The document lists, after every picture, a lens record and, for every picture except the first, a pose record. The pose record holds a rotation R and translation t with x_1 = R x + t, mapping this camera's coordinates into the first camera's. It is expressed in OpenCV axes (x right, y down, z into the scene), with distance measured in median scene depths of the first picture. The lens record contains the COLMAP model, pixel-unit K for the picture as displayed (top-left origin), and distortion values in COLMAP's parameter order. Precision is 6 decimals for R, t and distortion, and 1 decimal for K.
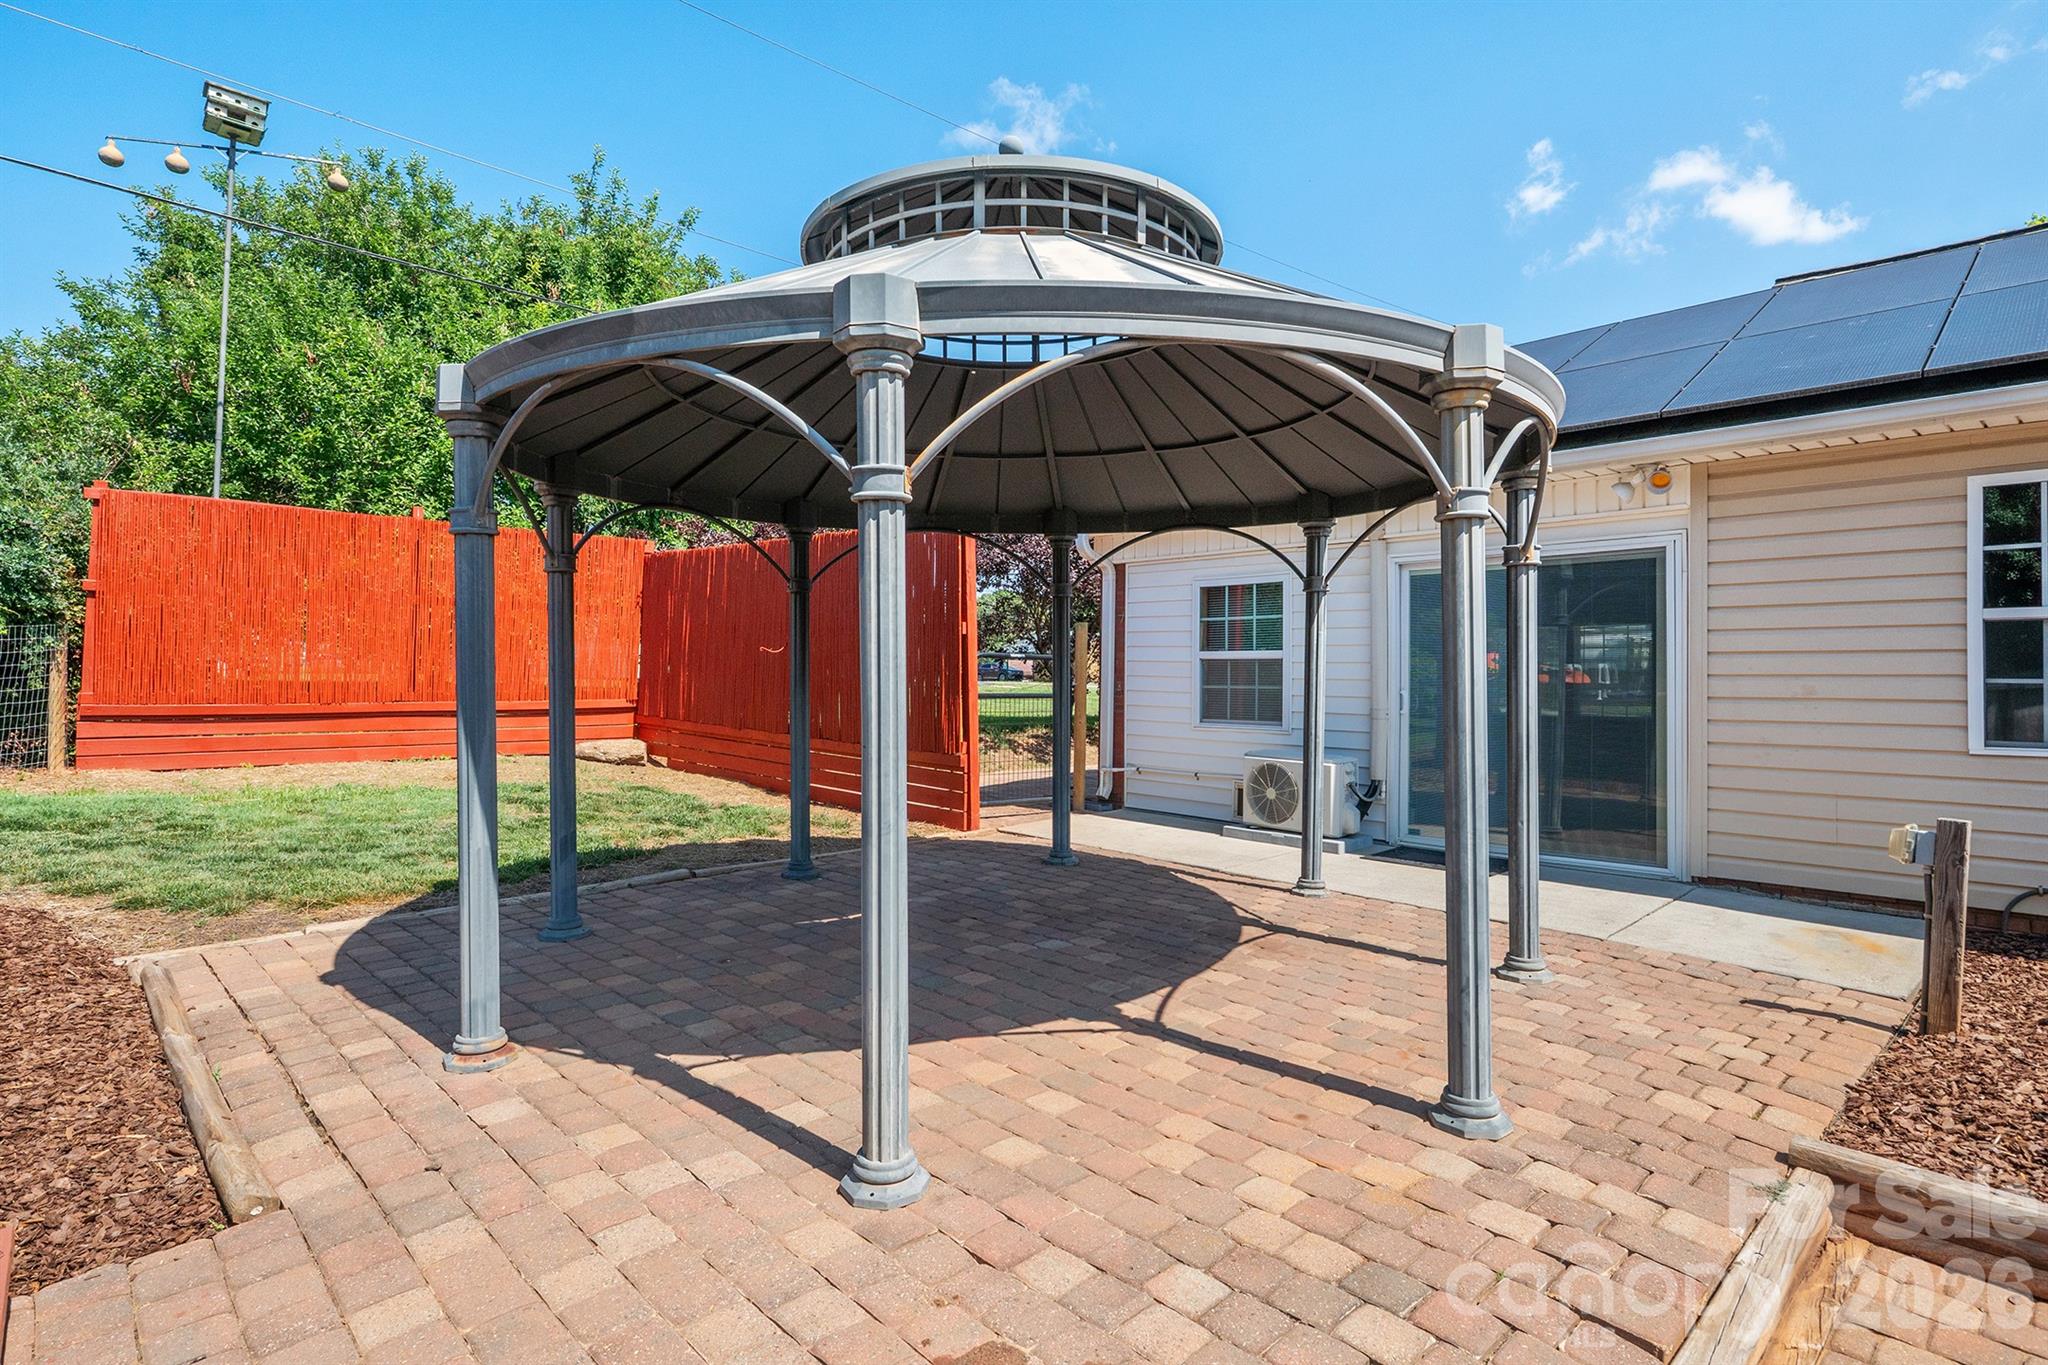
lens RADIAL K [[1072.3, 0, 1021.8], [0, 1072.3, 672.5], [0, 0, 1]] dist [0.000810, -0.000205]
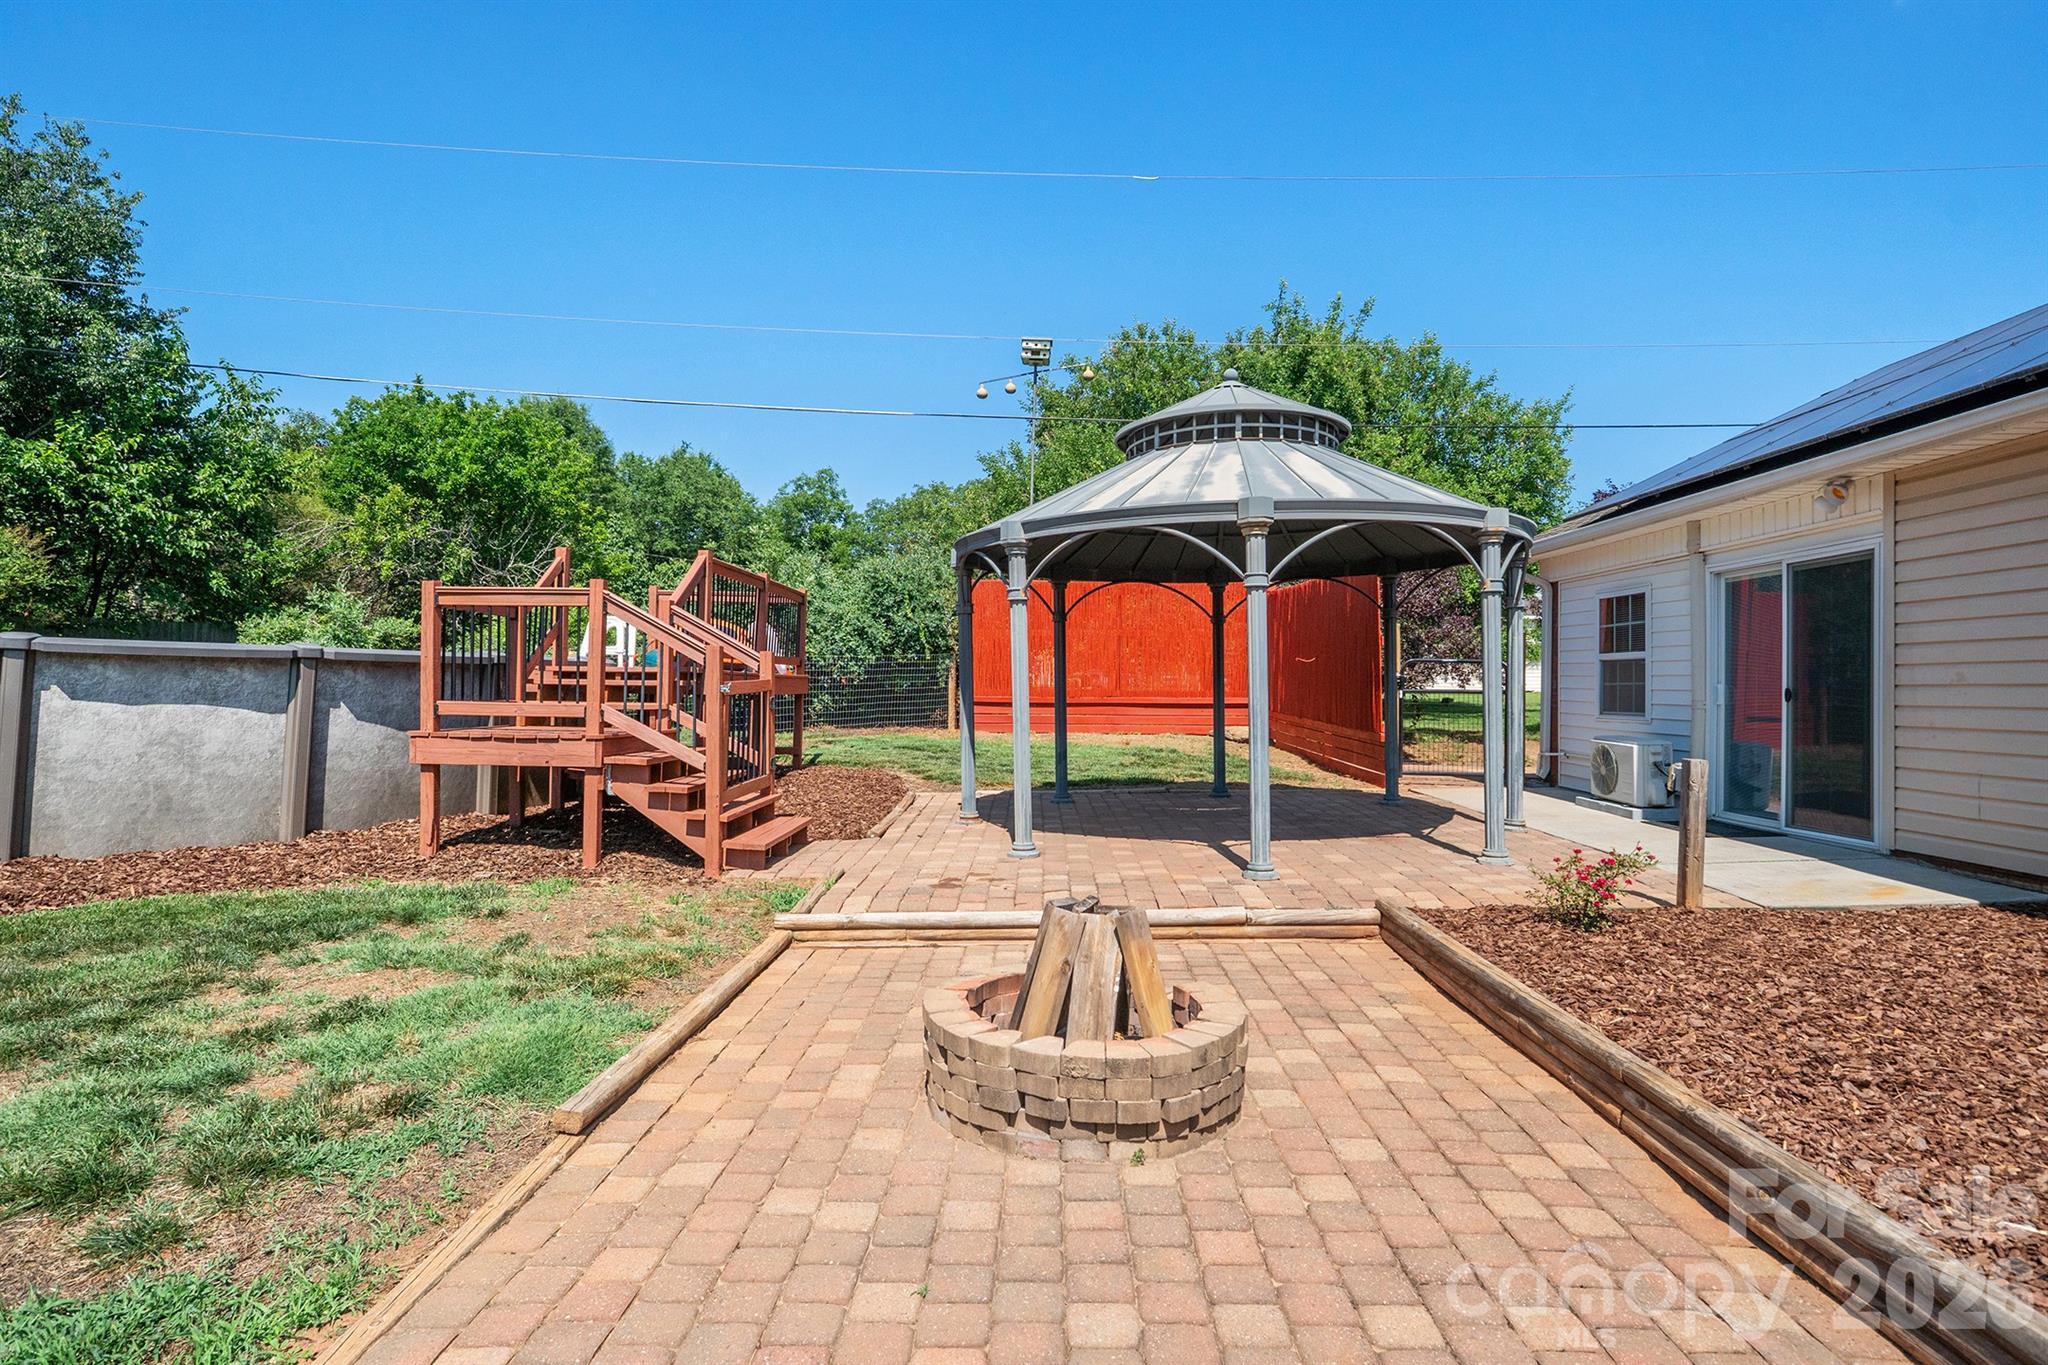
lens RADIAL K [[1072.3, 0, 1031.4], [0, 1072.3, 689.5], [0, 0, 1]] dist [0.000810, -0.000205]
pose [[0.720728, 0.000448, -0.693218, 0.713555], [-0.000441, 1.000000, 0.000187, 0.025913], [0.693218, 0.000171, 0.720728, -0.375847]]
